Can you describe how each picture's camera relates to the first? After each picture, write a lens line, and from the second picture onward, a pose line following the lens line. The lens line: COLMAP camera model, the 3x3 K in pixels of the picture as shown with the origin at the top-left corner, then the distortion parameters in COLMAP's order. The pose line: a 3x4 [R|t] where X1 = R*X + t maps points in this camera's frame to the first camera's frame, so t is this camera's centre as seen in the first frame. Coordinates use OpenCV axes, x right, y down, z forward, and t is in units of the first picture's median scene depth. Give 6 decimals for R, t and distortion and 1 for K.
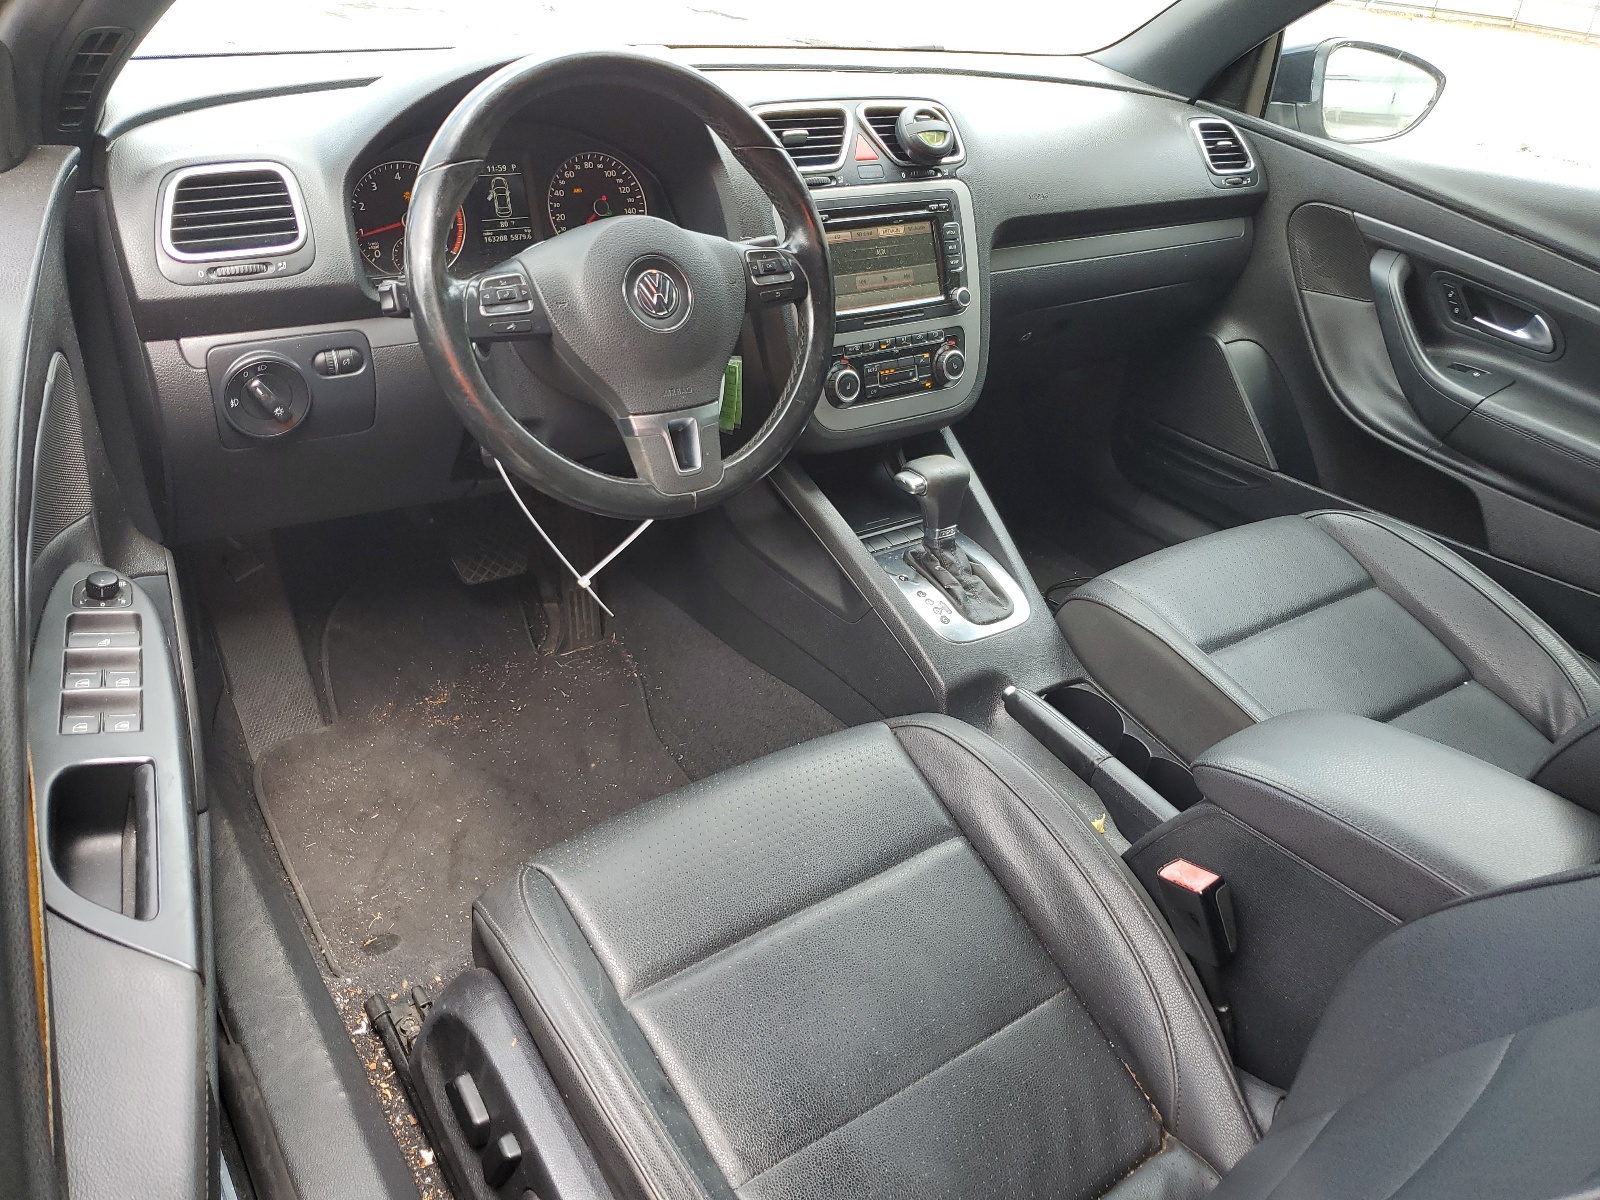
lens RADIAL K [[1222.6, 0, 800.0], [0, 1222.6, 600.0], [0, 0, 1]] dist [0.004865, -0.128208]
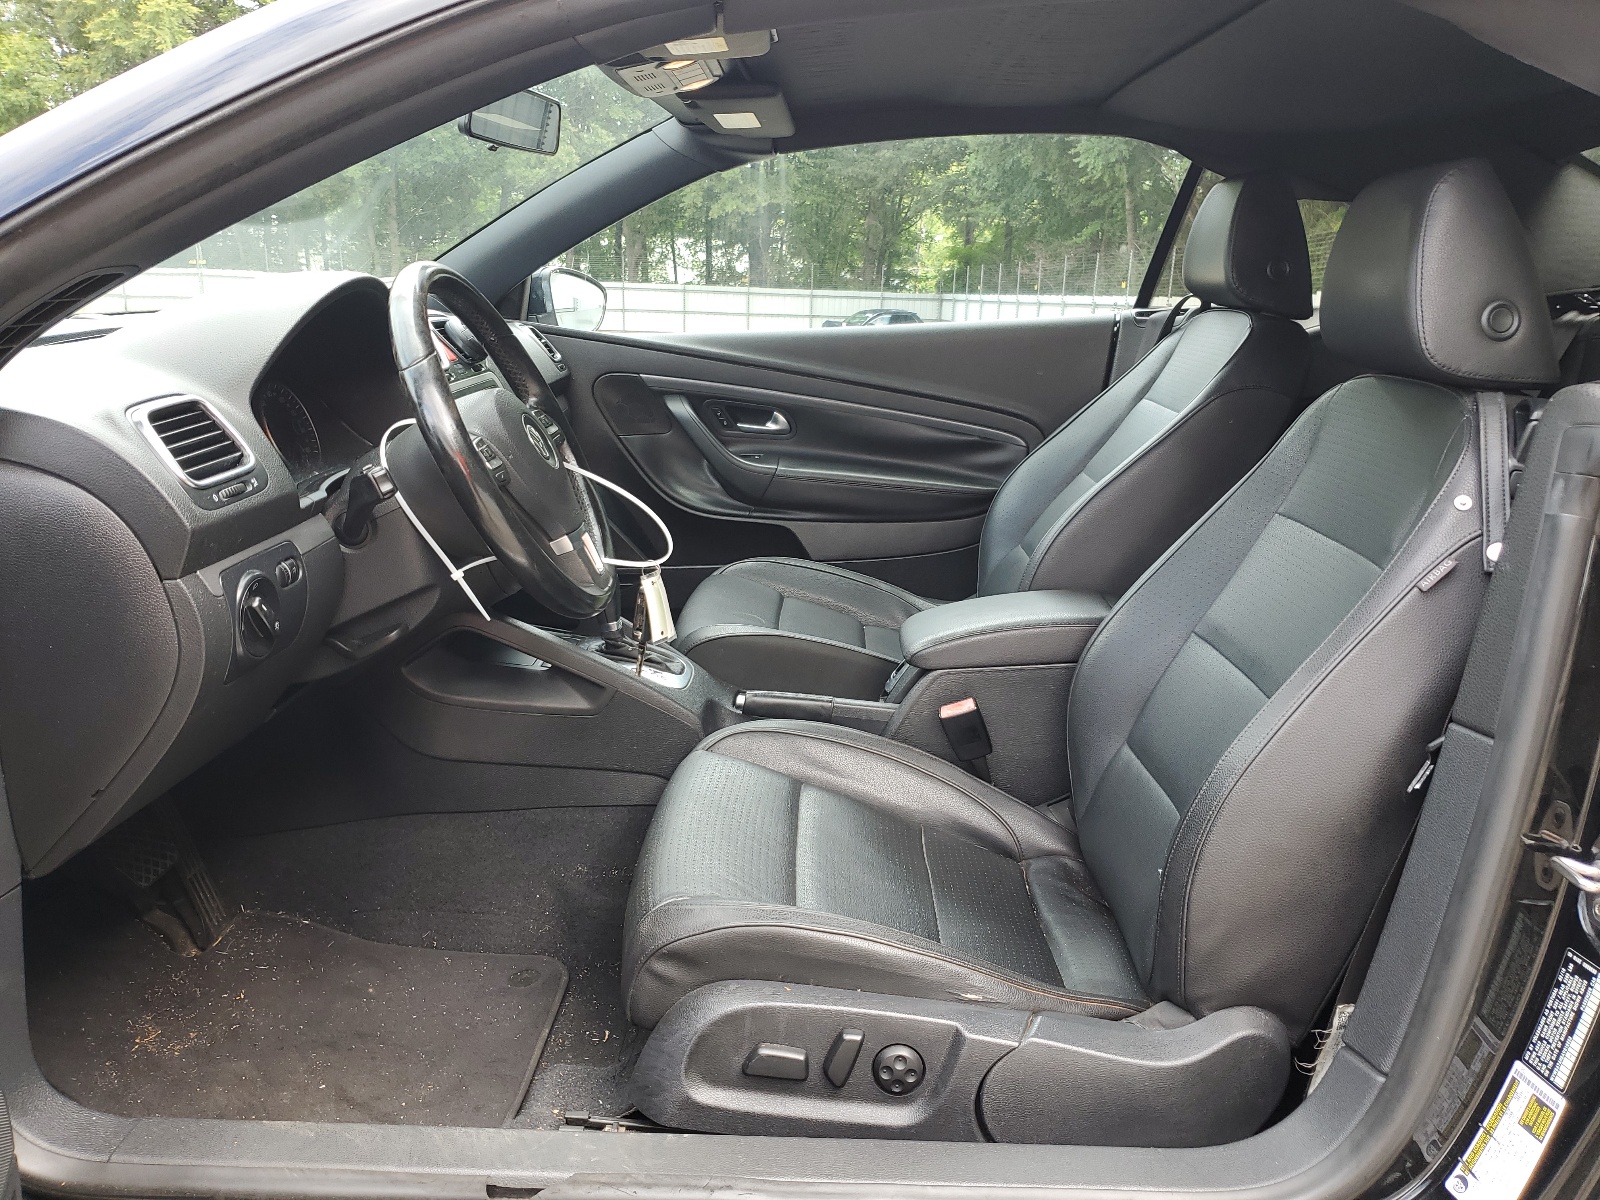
lens RADIAL K [[1222.6, 0, 800.0], [0, 1222.6, 600.0], [0, 0, 1]] dist [0.004865, -0.128208]
pose [[0.577509, -0.261234, 0.773460, -0.791225], [0.418584, 0.908160, -0.005810, 0.008796], [-0.700907, 0.327113, 0.633819, 0.054397]]
